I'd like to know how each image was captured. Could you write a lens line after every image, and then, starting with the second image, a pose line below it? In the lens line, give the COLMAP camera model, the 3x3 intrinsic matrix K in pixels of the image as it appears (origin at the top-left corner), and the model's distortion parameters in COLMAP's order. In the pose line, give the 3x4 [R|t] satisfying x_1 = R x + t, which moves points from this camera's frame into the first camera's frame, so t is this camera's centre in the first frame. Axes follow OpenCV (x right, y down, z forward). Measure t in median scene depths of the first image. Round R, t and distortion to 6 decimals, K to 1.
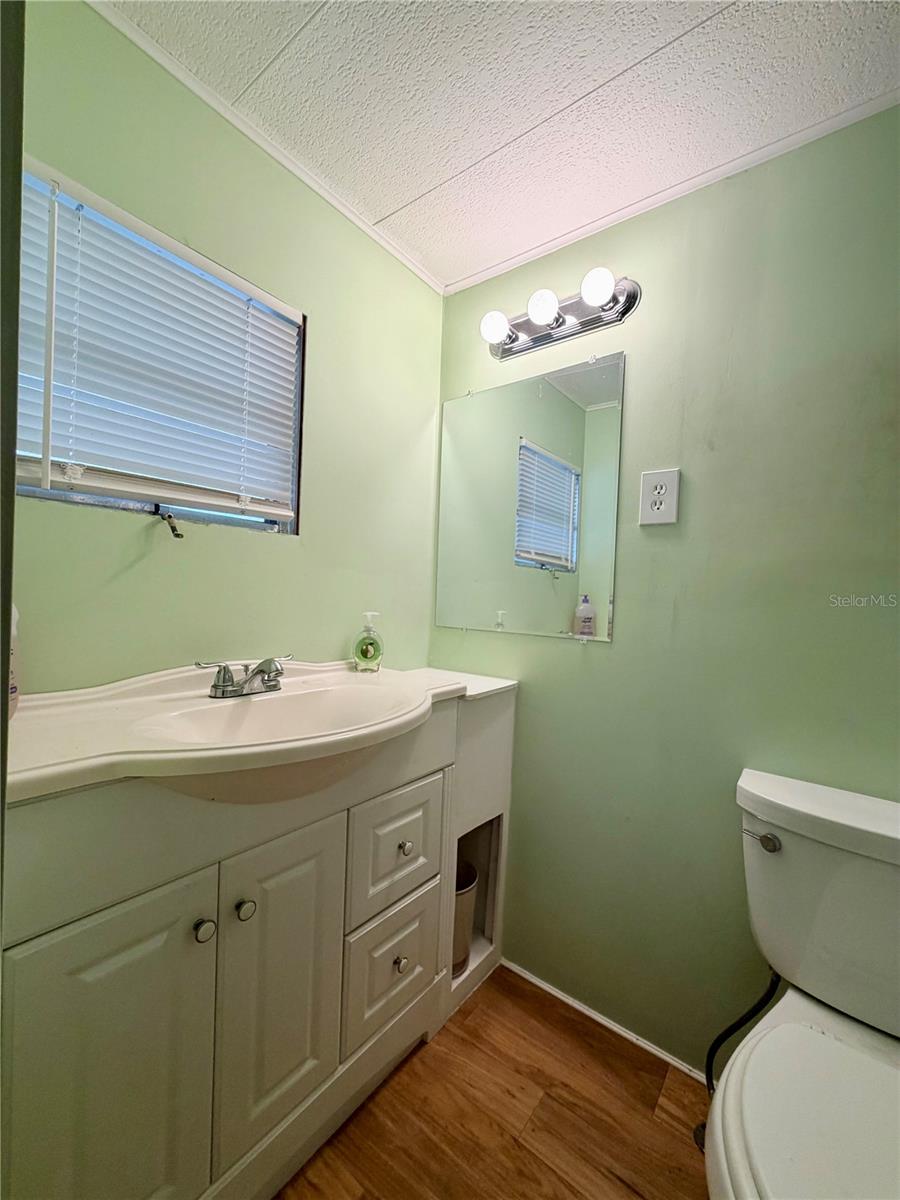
lens RADIAL K [[484.9, 0, 450.0], [0, 484.9, 600.0], [0, 0, 1]] dist [0.000741, 0.000537]
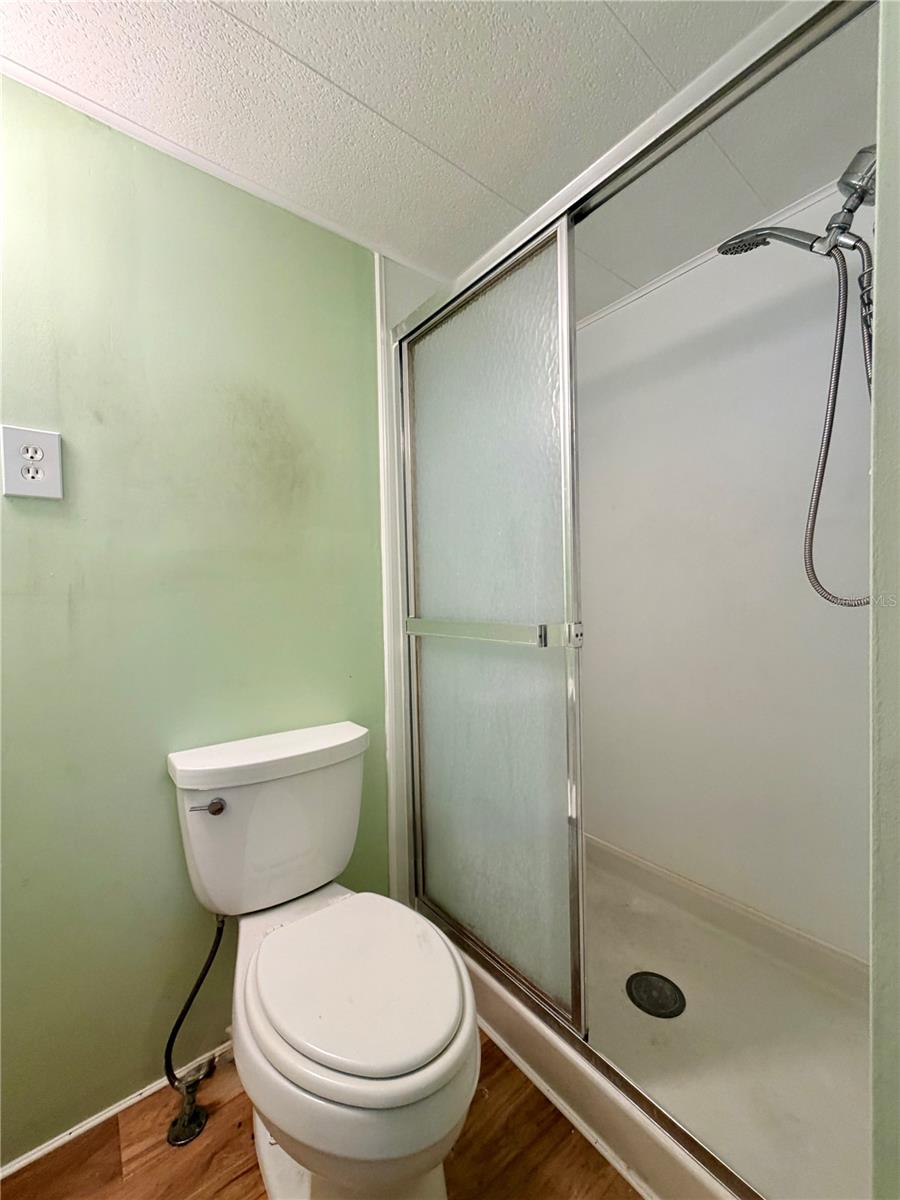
lens RADIAL K [[484.9, 0, 450.0], [0, 484.9, 600.0], [0, 0, 1]] dist [0.000741, 0.000537]
pose [[0.242249, -0.068473, 0.967795, -0.211001], [0.047203, 0.997157, 0.058734, -0.004387], [-0.969065, 0.031455, 0.244793, 0.176615]]
